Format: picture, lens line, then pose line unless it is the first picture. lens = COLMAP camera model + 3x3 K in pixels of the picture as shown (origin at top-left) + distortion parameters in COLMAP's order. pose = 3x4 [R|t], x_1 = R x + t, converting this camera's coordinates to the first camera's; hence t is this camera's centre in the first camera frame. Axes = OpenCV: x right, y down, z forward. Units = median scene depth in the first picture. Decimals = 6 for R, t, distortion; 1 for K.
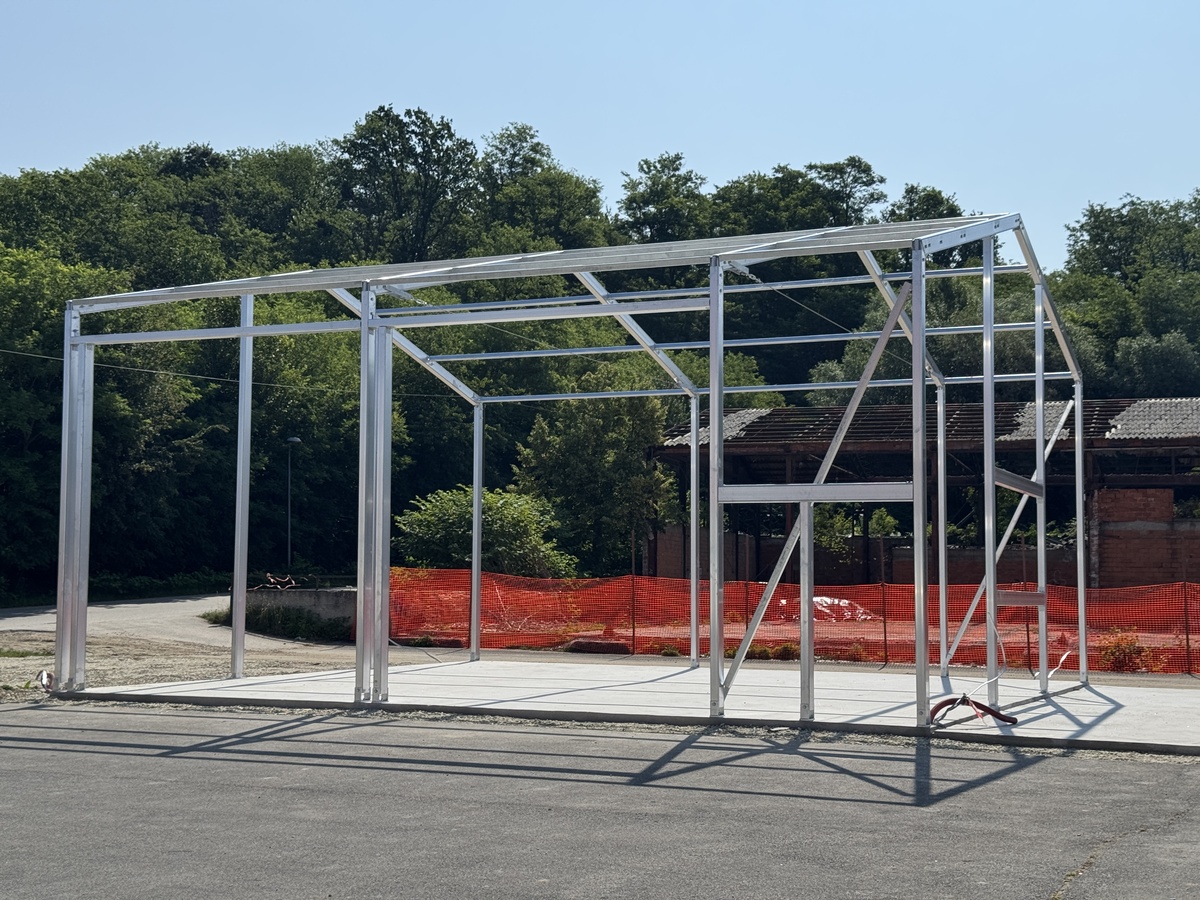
lens RADIAL K [[1667.7, 0, 600.0], [0, 1667.7, 450.0], [0, 0, 1]] dist [0.162243, -0.402607]
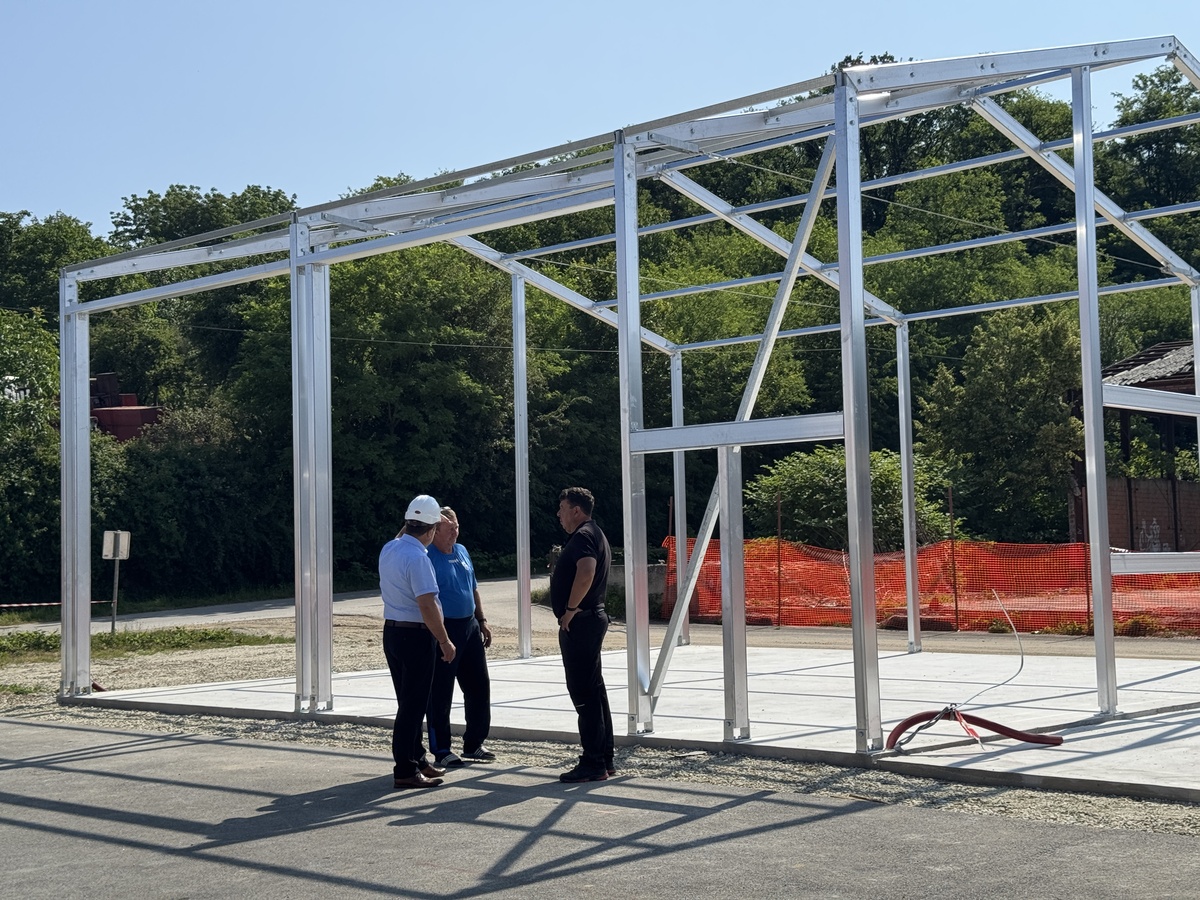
lens RADIAL K [[1667.7, 0, 600.0], [0, 1667.7, 450.0], [0, 0, 1]] dist [0.162243, -0.402607]
pose [[0.944215, -0.051595, -0.325262, 0.106229], [0.058119, 0.998256, 0.010366, 0.007246], [0.324160, -0.028692, 0.945567, 0.096138]]
